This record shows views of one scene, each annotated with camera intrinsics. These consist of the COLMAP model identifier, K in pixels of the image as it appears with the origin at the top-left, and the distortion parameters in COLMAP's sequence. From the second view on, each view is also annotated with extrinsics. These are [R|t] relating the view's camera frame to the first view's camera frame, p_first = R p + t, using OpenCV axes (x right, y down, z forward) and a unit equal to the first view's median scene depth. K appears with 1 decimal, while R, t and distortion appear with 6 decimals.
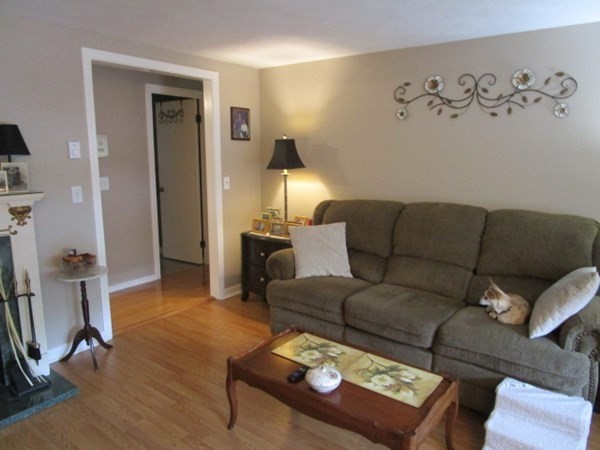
lens RADIAL K [[427.4, 0, 299.9], [0, 427.4, 226.3], [0, 0, 1]] dist [-0.022679, -0.000959]
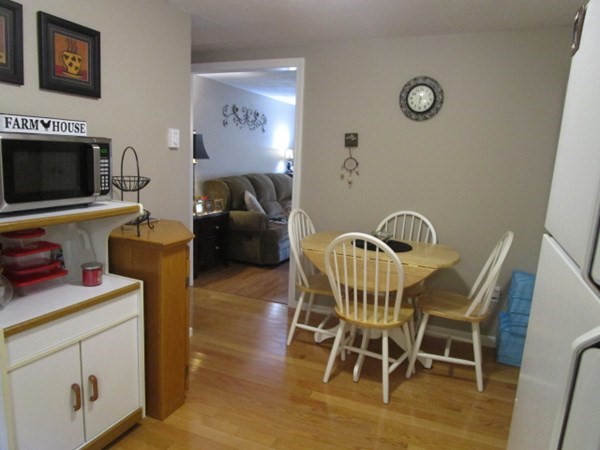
lens RADIAL K [[427.4, 0, 299.9], [0, 427.4, 229.9], [0, 0, 1]] dist [-0.022679, -0.000959]
pose [[-0.239661, -0.186404, 0.952794, -1.544926], [0.126208, 0.967086, 0.220945, -0.200999], [-0.962618, 0.173202, -0.208247, 1.187430]]
